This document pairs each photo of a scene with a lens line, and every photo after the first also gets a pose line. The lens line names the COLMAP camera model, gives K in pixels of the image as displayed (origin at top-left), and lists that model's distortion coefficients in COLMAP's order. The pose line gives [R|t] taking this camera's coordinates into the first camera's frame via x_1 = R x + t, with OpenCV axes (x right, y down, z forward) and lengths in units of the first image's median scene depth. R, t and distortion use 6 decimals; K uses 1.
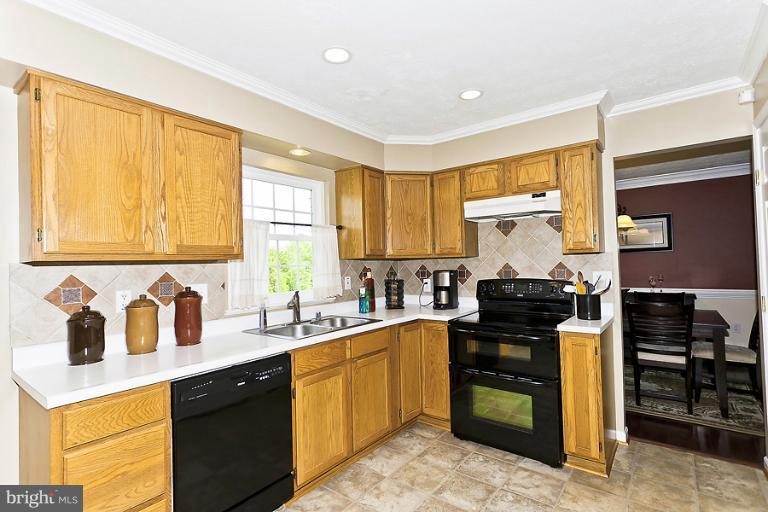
lens RADIAL K [[368.7, 0, 384.6], [0, 368.7, 254.9], [0, 0, 1]] dist [-0.003627, -0.001066]
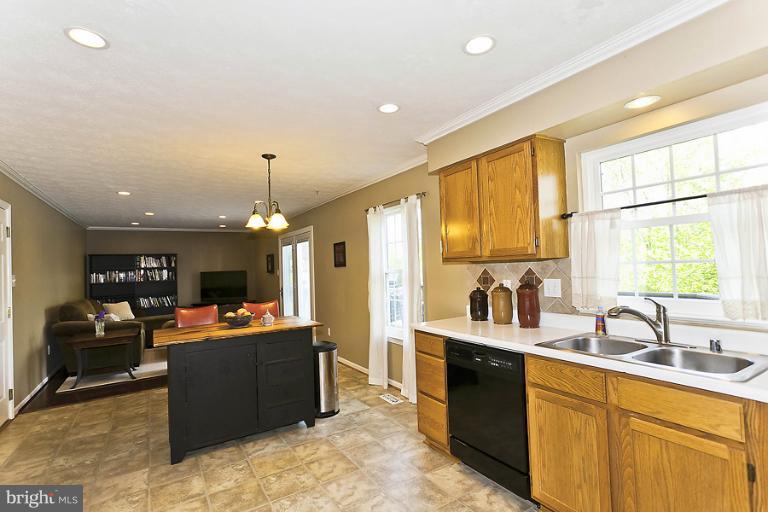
lens RADIAL K [[368.7, 0, 382.5], [0, 368.7, 256.1], [0, 0, 1]] dist [-0.003627, -0.001066]
pose [[-0.345102, 0.008062, -0.938530, 0.583440], [0.061375, 0.998017, -0.013995, -0.004915], [0.936556, -0.062432, -0.344913, 0.737875]]
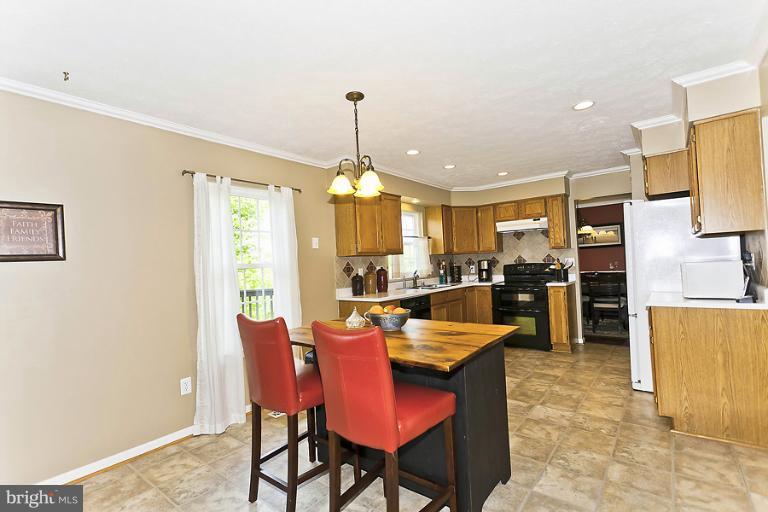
lens RADIAL K [[368.7, 0, 379.6], [0, 368.7, 259.7], [0, 0, 1]] dist [-0.003627, -0.001066]
pose [[0.999755, -0.021546, -0.005079, -0.404657], [0.021592, 0.999725, 0.009183, 0.014972], [0.004880, -0.009290, 0.999945, -0.951505]]
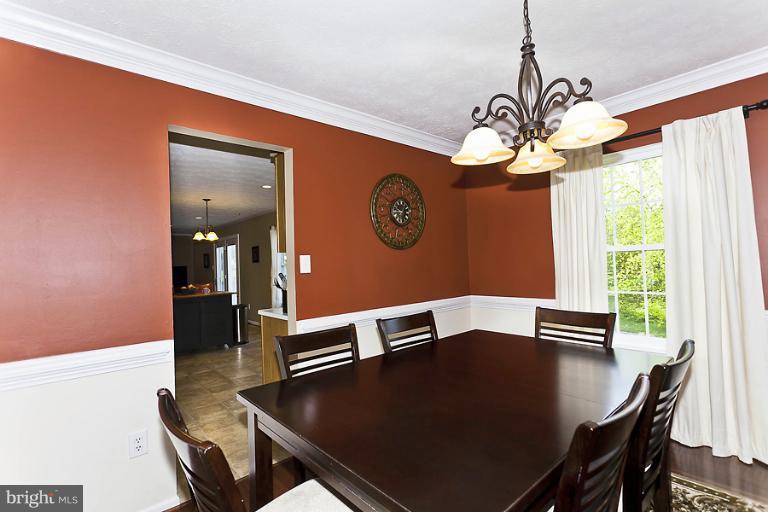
lens RADIAL K [[368.7, 0, 384.5], [0, 368.7, 259.9], [0, 0, 1]] dist [-0.003627, -0.001066]
pose [[-0.192502, 0.016602, -0.981156, 1.530989], [0.058742, 0.998259, 0.005366, 0.034412], [0.979537, -0.056602, -0.193142, 1.433410]]
